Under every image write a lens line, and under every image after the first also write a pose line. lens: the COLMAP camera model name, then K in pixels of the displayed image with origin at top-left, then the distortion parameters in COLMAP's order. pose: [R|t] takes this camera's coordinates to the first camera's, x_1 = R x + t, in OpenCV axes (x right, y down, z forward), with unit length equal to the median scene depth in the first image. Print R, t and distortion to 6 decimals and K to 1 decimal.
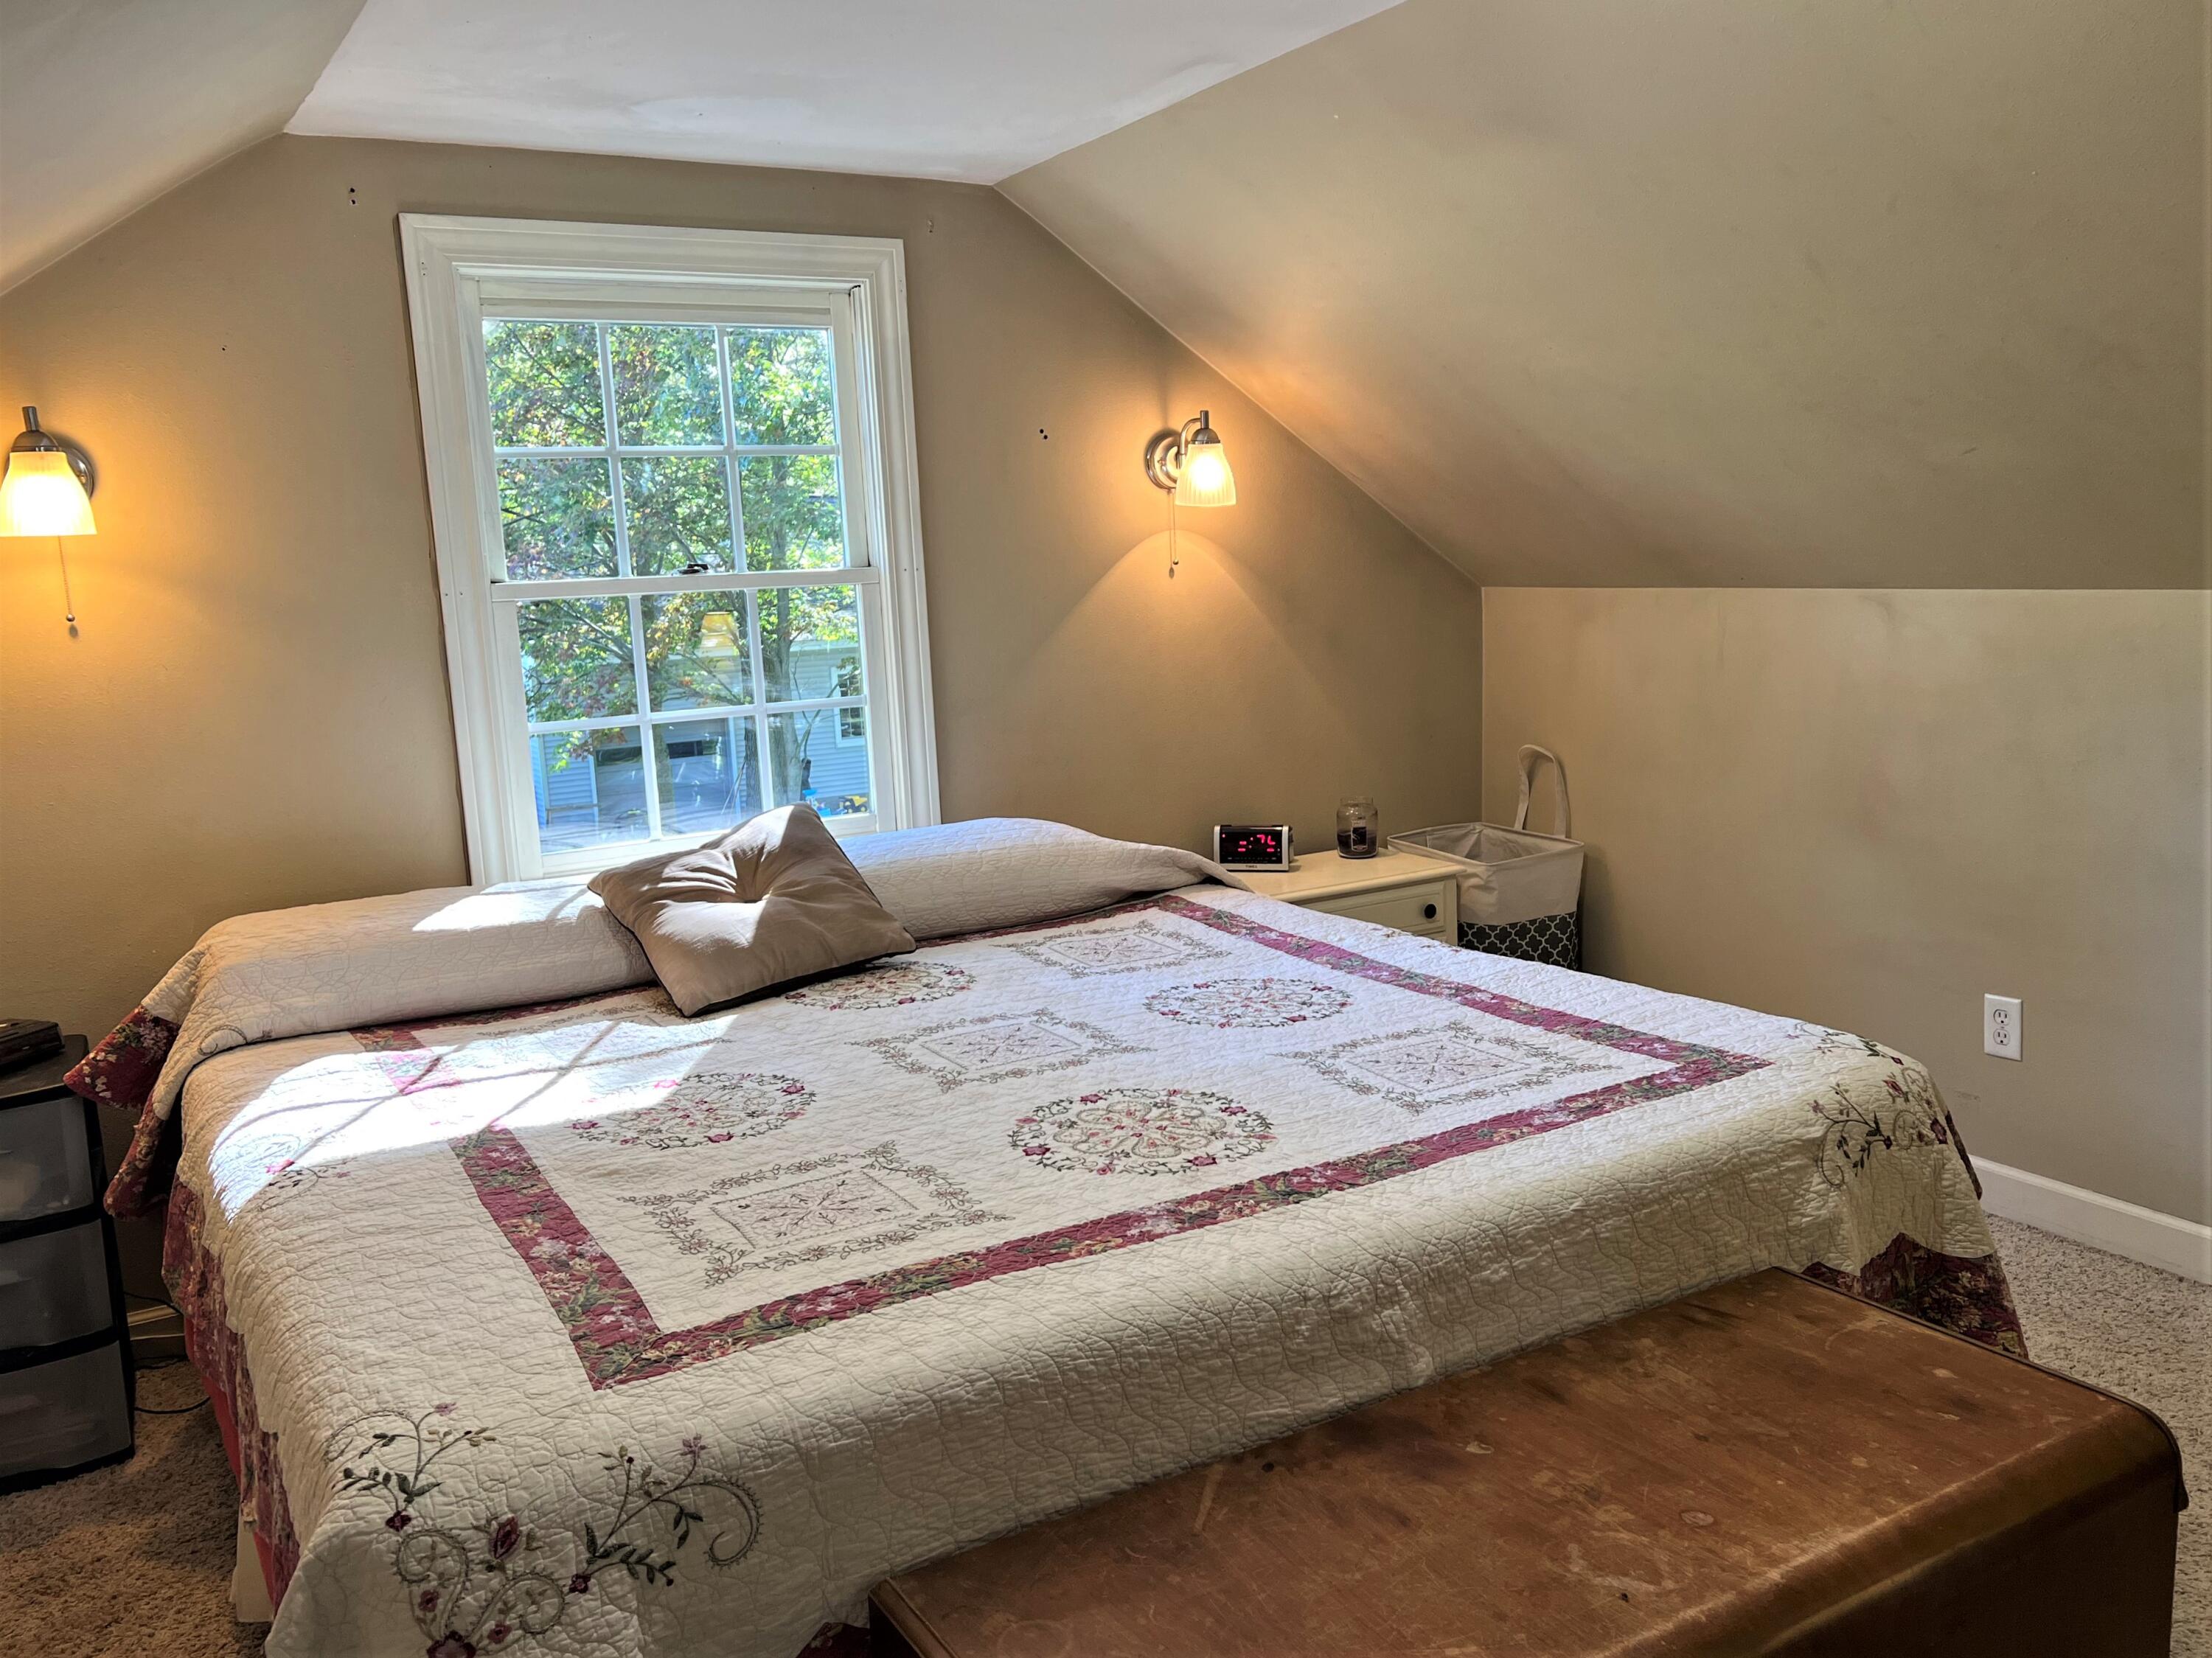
lens RADIAL K [[1743.5, 0, 1106.0], [0, 1743.5, 829.0], [0, 0, 1]] dist [0.080091, -0.122845]
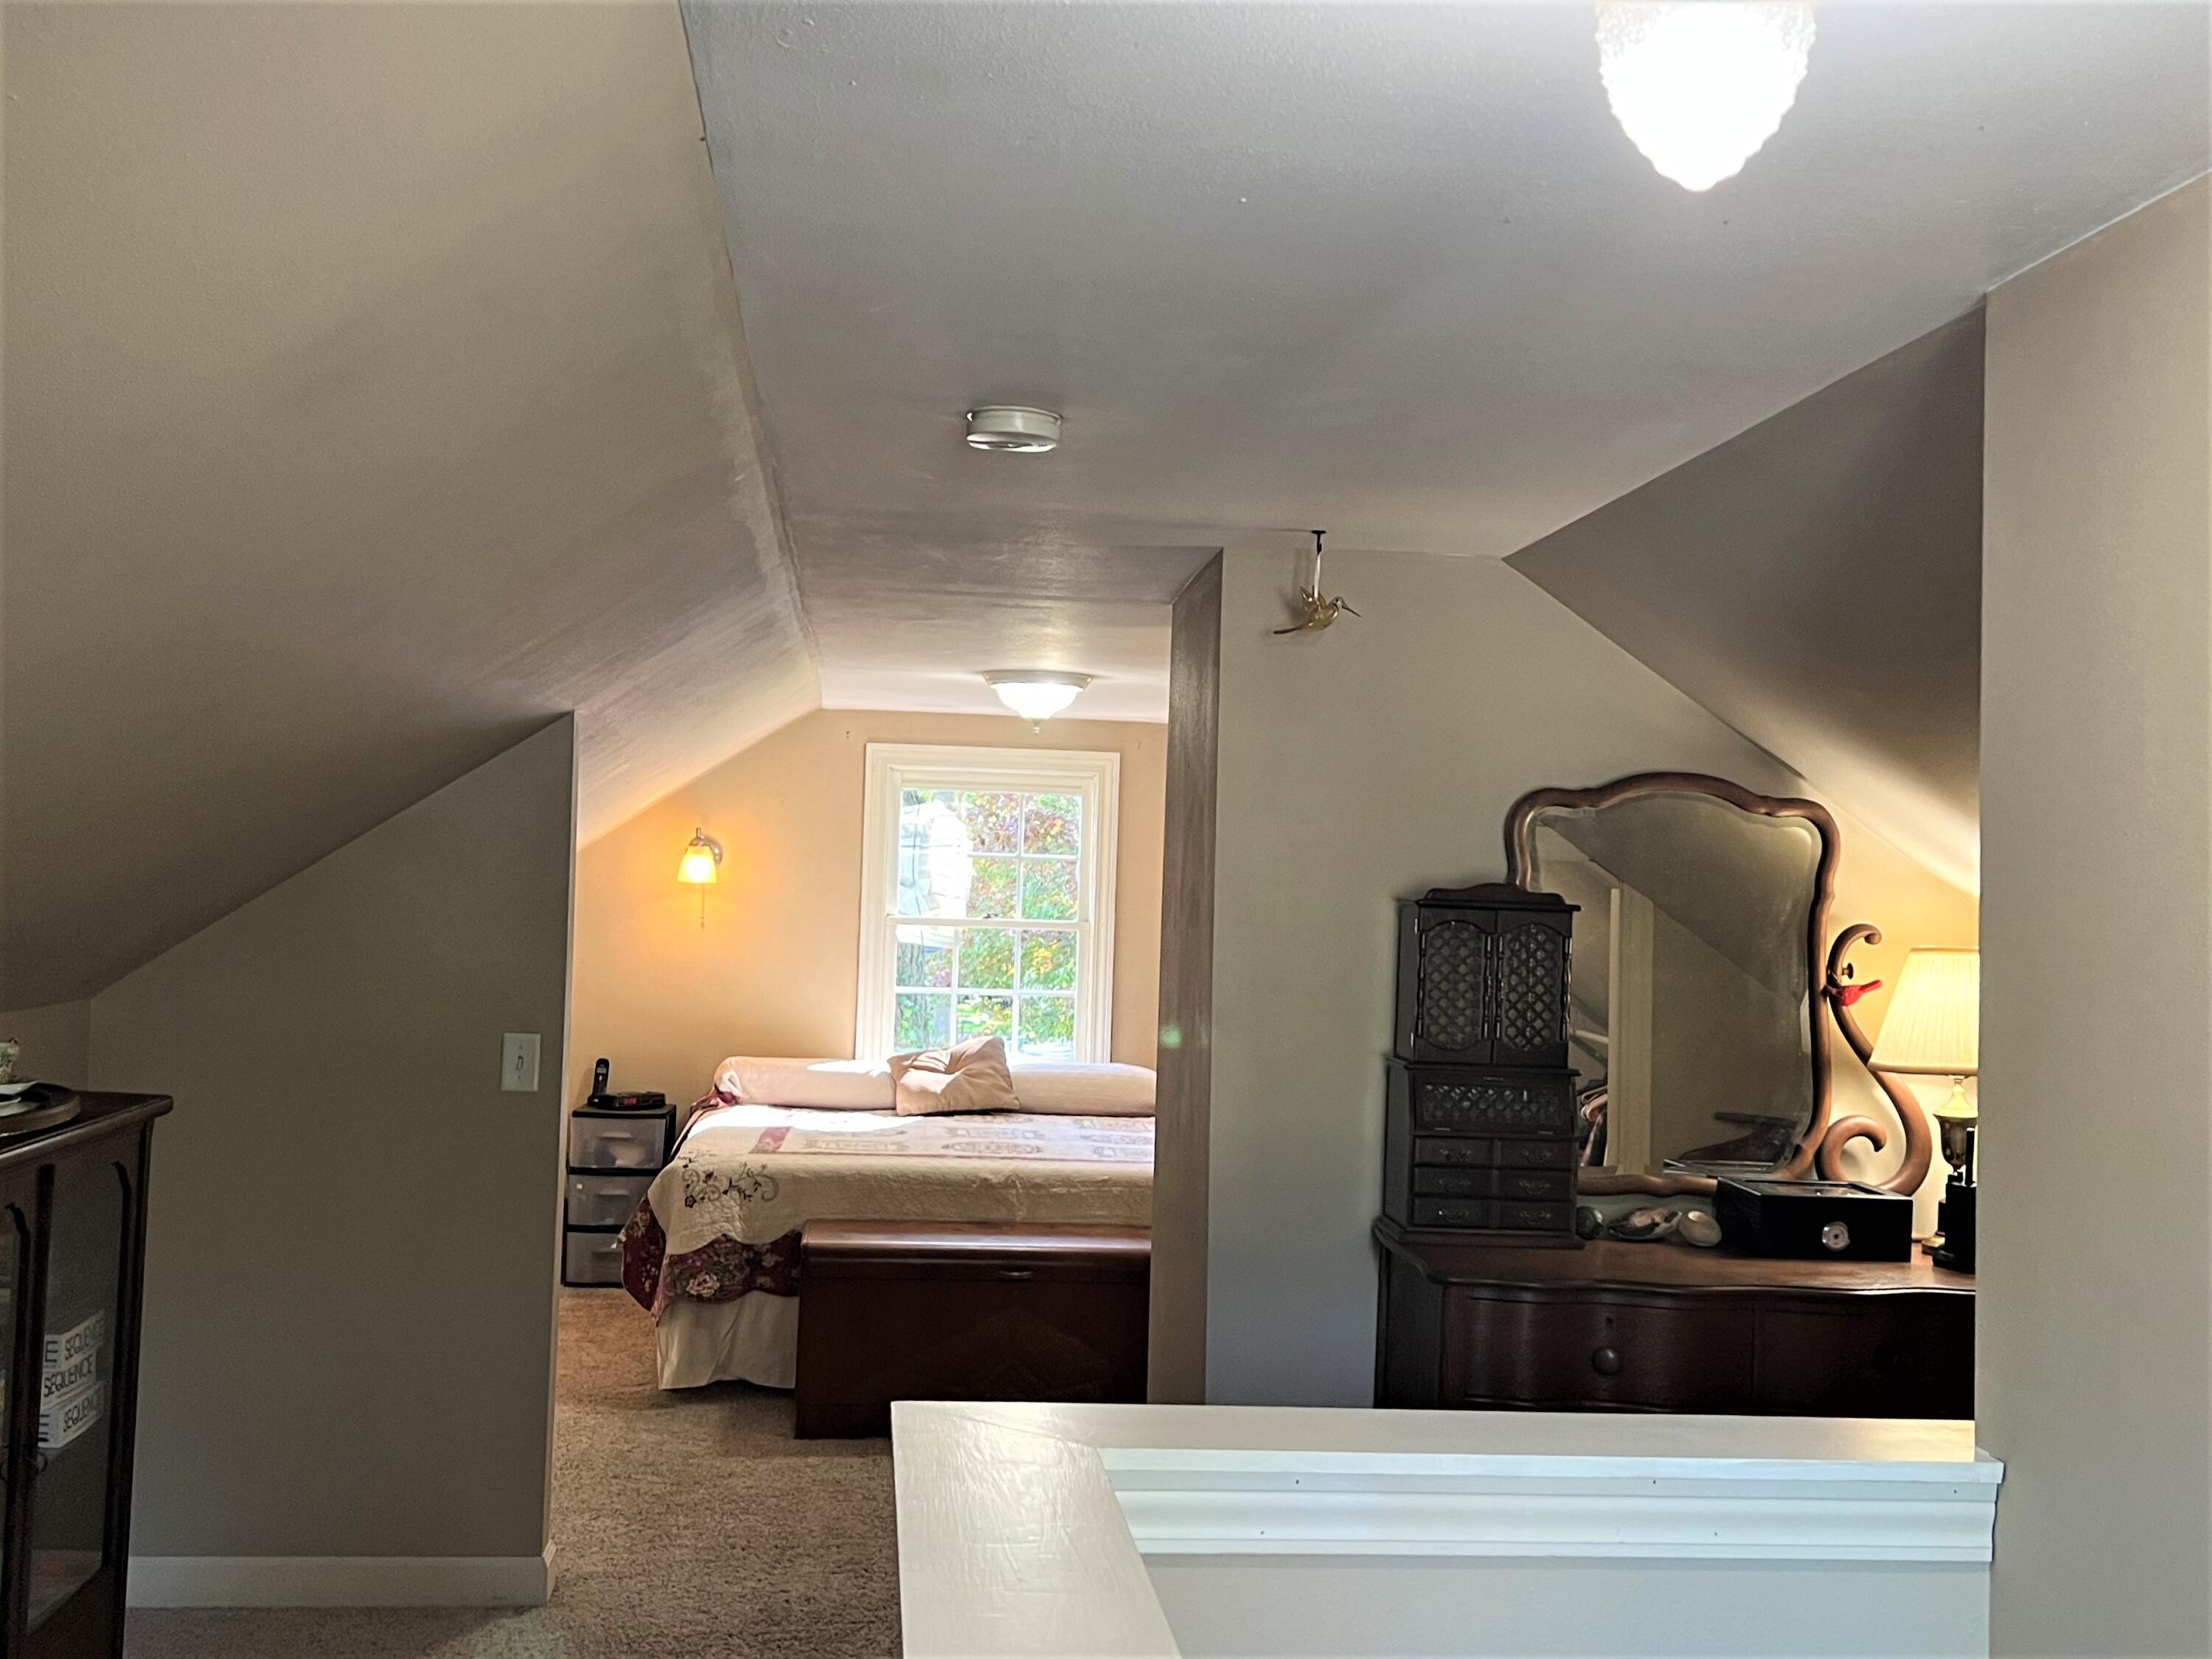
lens RADIAL K [[2198.2, 0, 1106.0], [0, 2198.2, 829.5], [0, 0, 1]] dist [0.135086, 0.000140]
pose [[0.909824, 0.063161, -0.410160, 1.059051], [-0.138355, 0.977971, -0.156303, 0.144126], [0.391253, 0.198955, 0.898520, -1.388535]]
